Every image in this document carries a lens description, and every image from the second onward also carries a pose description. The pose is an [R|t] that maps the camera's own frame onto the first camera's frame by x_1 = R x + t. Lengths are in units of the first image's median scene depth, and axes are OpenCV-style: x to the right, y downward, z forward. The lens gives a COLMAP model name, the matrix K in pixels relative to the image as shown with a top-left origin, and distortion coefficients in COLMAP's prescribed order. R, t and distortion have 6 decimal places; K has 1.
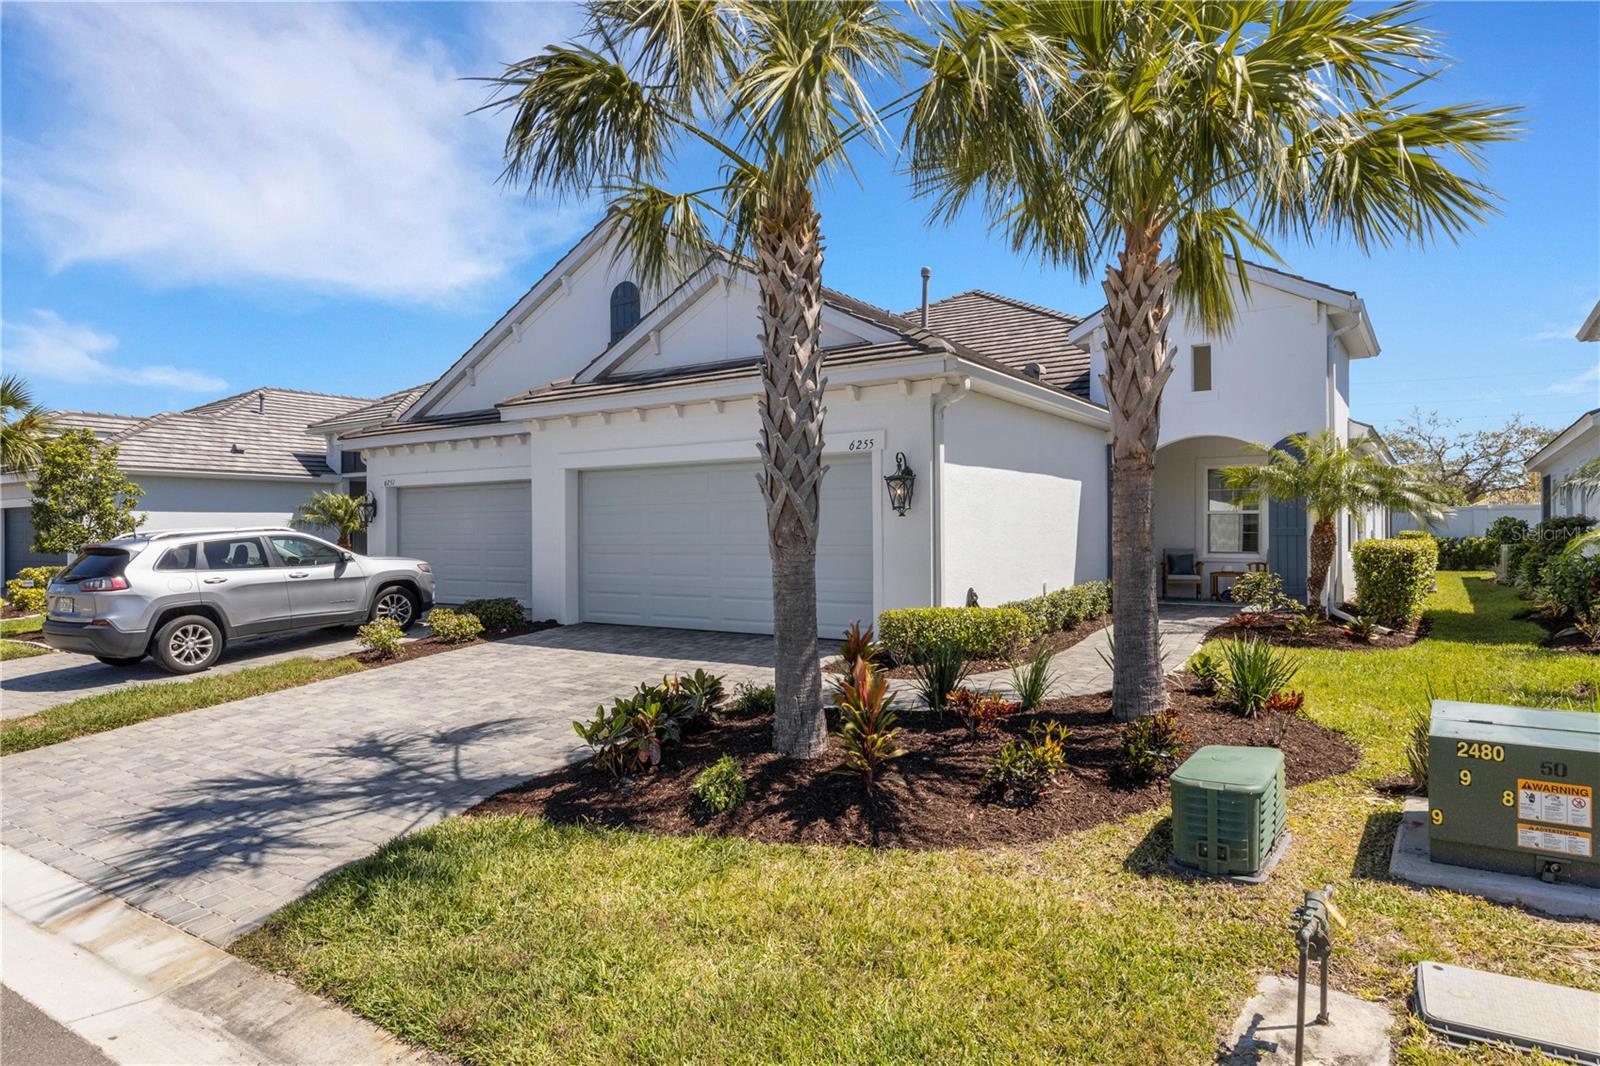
lens RADIAL K [[954.5, 0, 798.1], [0, 954.5, 536.3], [0, 0, 1]] dist [0.009312, 0.000812]
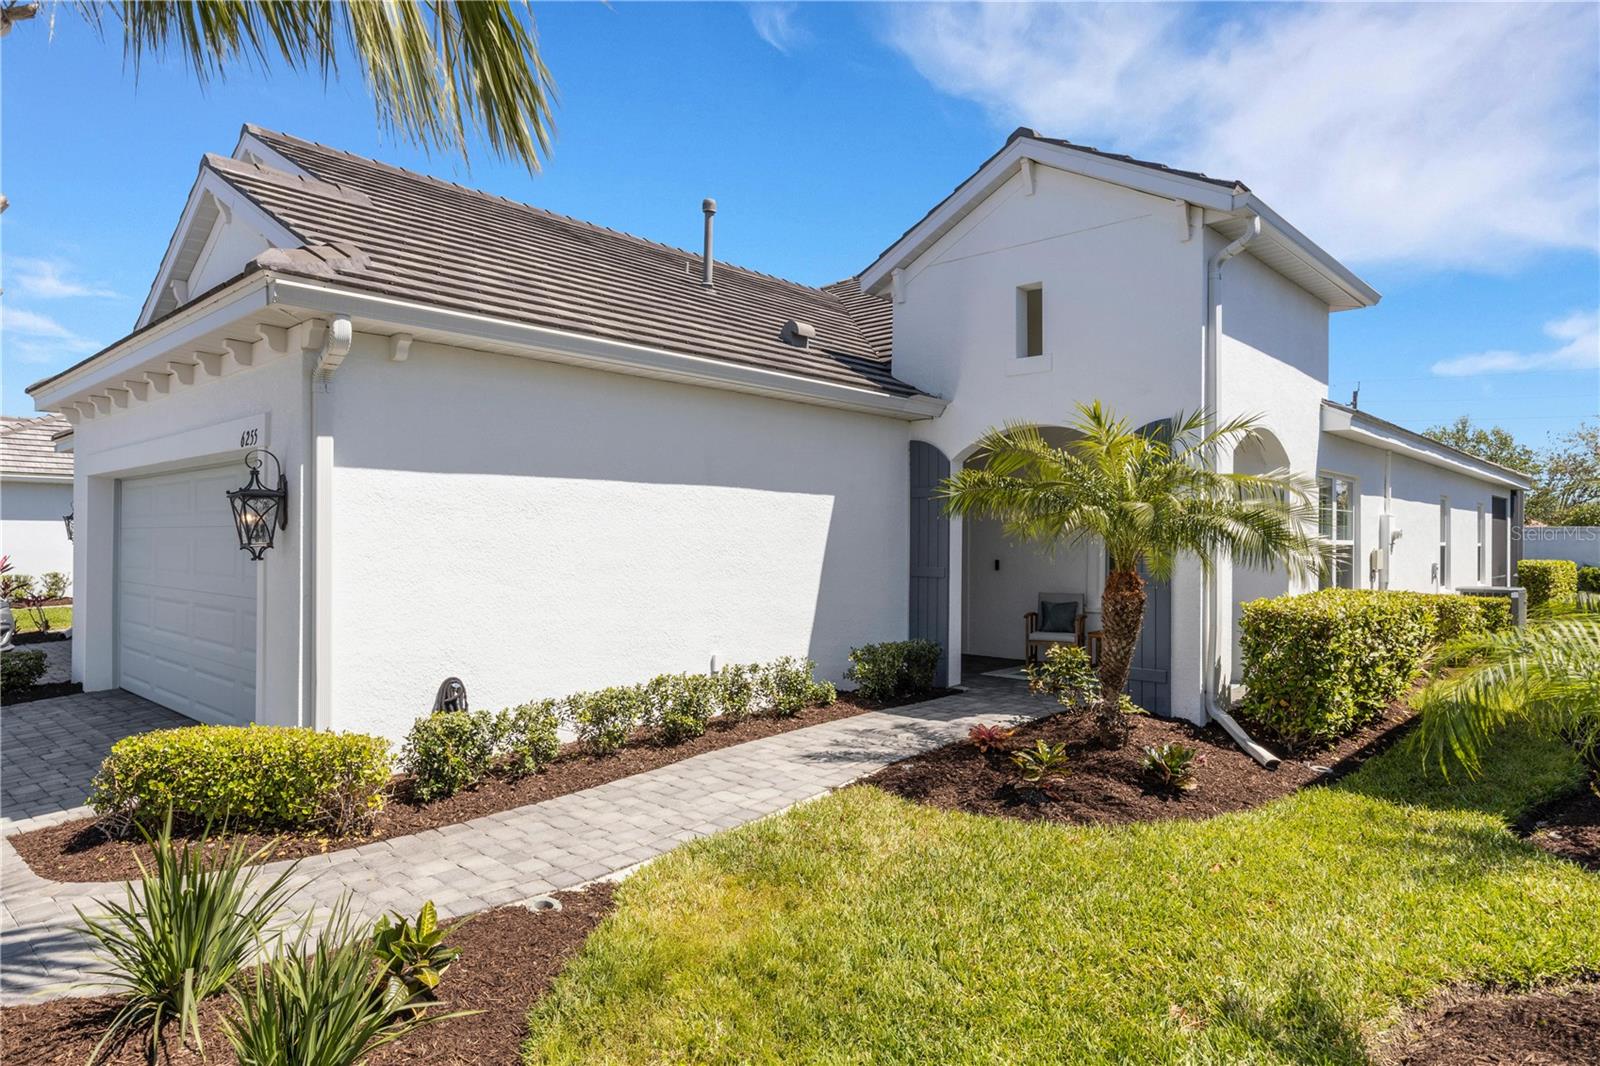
lens RADIAL K [[954.5, 0, 799.9], [0, 954.5, 538.2], [0, 0, 1]] dist [0.009312, 0.000812]
pose [[0.988971, 0.011901, -0.147630, 0.393984], [-0.012388, 0.999920, -0.002377, -0.027893], [0.147590, 0.004180, 0.989040, 0.364937]]
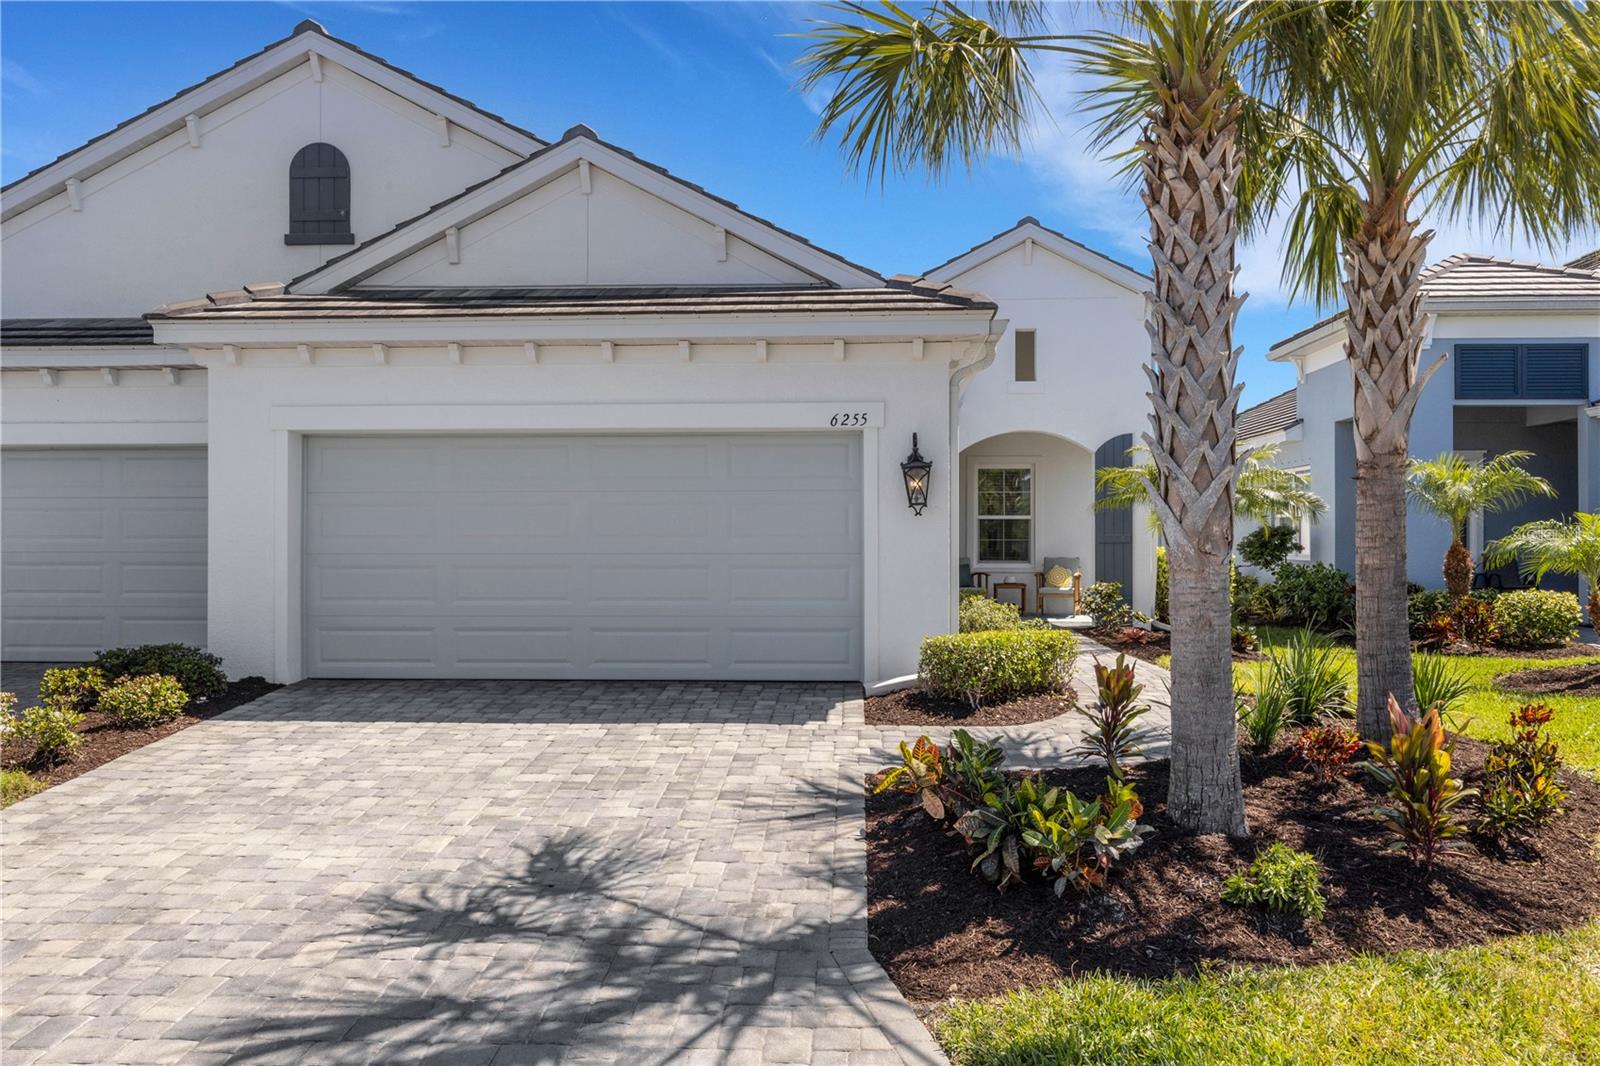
lens RADIAL K [[1181.3, 0, 802.8], [0, 1181.3, 541.1], [0, 0, 1]] dist [-0.000911, 0.002222]
pose [[0.856200, 0.005045, 0.516619, -0.352919], [-0.003473, 0.999986, -0.004010, 0.002814], [-0.516632, 0.001639, 0.856206, 0.176024]]
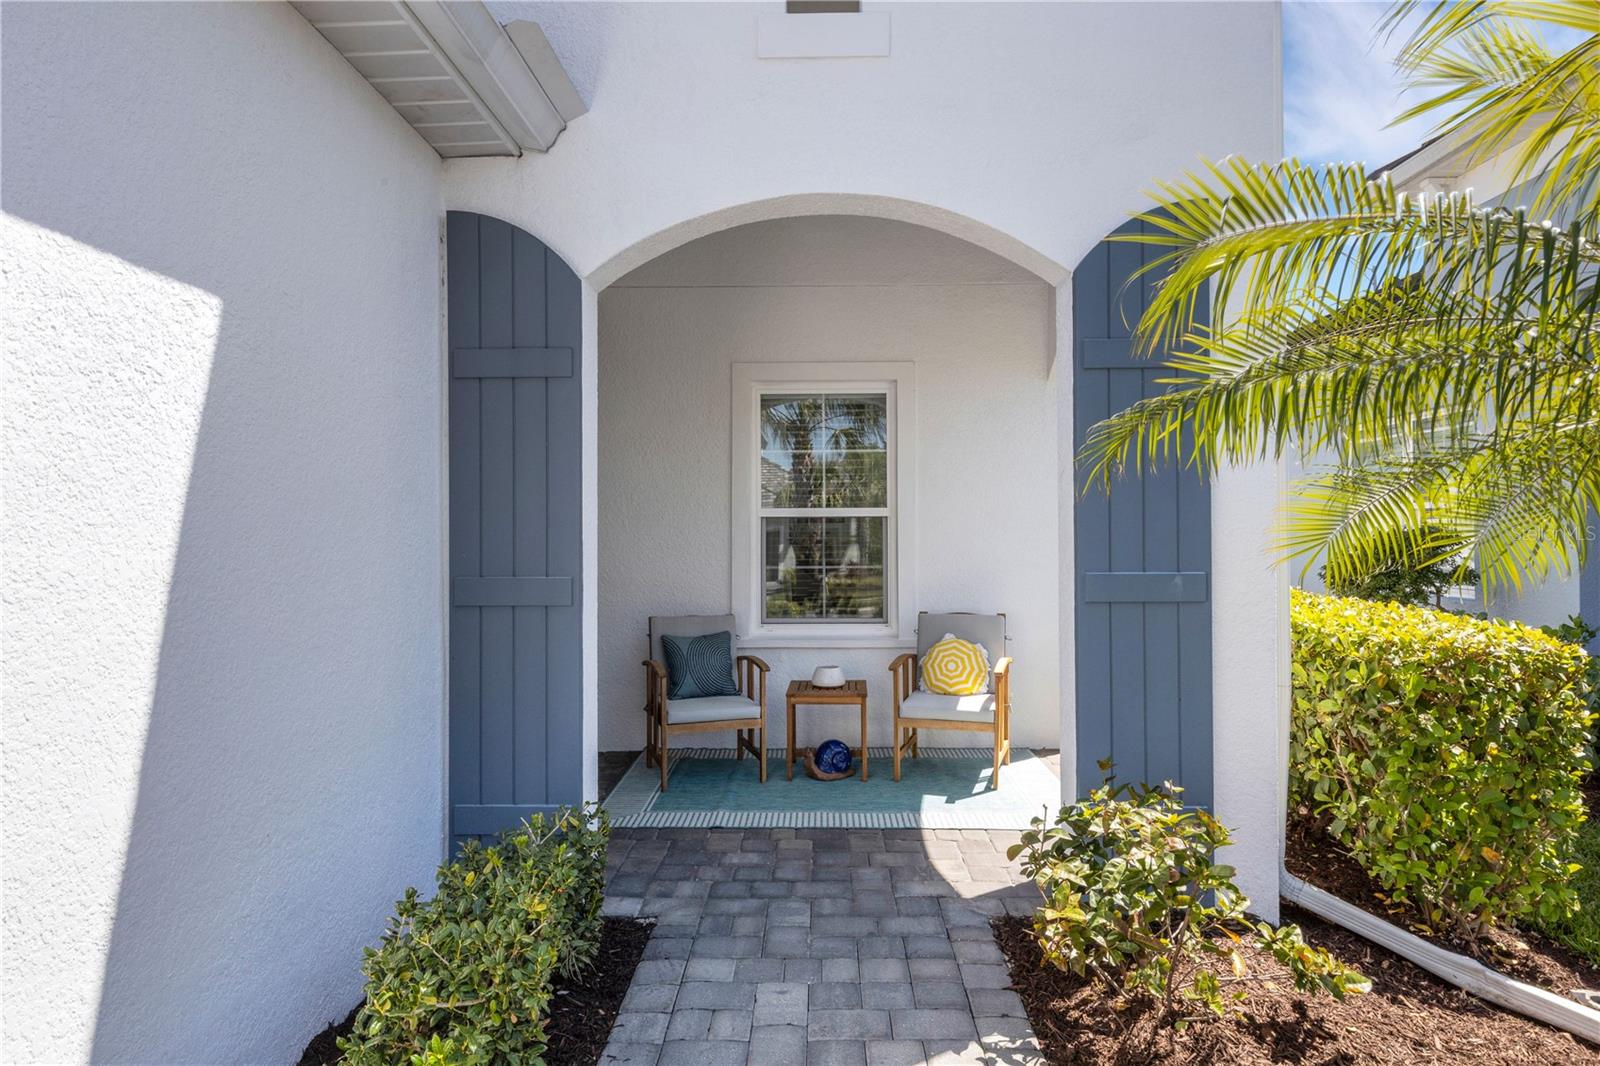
lens RADIAL K [[926.2, 0, 800.0], [0, 926.2, 532.0], [0, 0, 1]] dist [0.003525, 0.000573]
pose [[0.839178, 0.003768, 0.543844, 0.309890], [0.002122, 0.999946, -0.010202, -0.017625], [-0.543852, 0.009715, 0.839125, 0.868740]]
